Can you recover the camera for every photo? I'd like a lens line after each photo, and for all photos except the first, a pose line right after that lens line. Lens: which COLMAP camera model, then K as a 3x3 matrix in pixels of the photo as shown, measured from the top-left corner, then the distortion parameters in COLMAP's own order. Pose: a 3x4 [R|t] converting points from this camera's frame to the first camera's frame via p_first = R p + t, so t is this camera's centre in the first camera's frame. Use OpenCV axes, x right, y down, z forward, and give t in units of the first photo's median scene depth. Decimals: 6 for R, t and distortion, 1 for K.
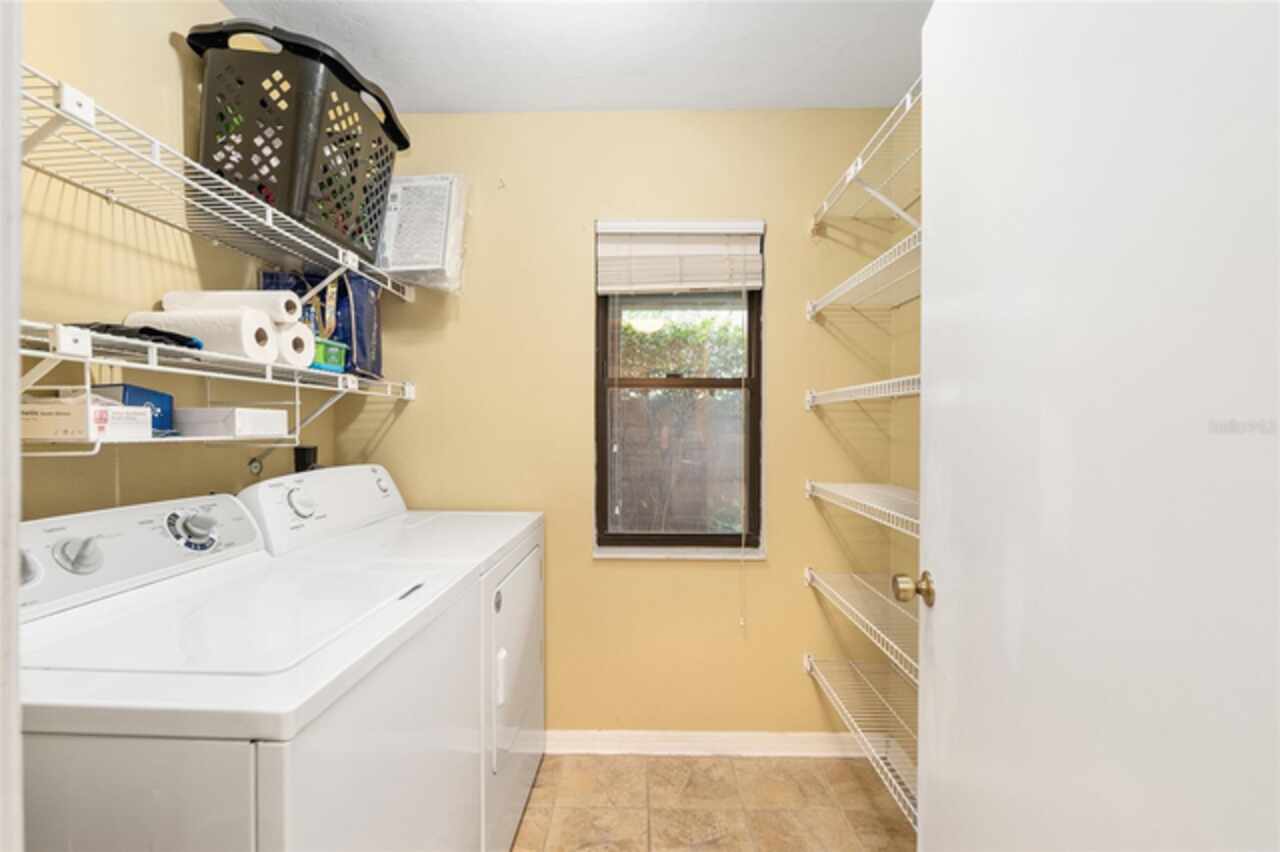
lens RADIAL K [[569.0, 0, 640.0], [0, 569.0, 426.0], [0, 0, 1]] dist [-0.001938, -0.001133]
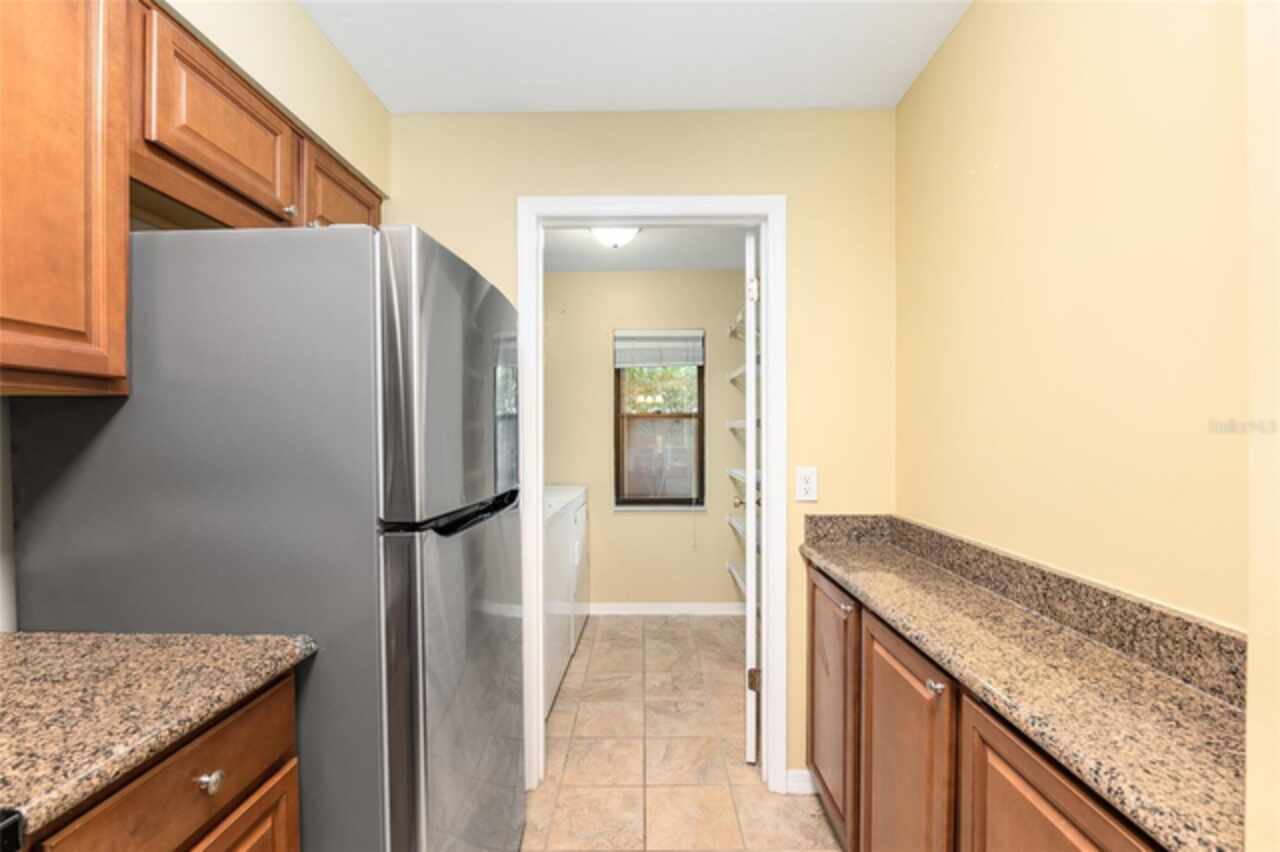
lens RADIAL K [[569.0, 0, 640.0], [0, 569.0, 426.0], [0, 0, 1]] dist [-0.001938, -0.001133]
pose [[0.999976, -0.006426, -0.002423, 0.009965], [0.006411, 0.999962, -0.005845, -0.035027], [0.002460, 0.005829, 0.999980, -0.869220]]
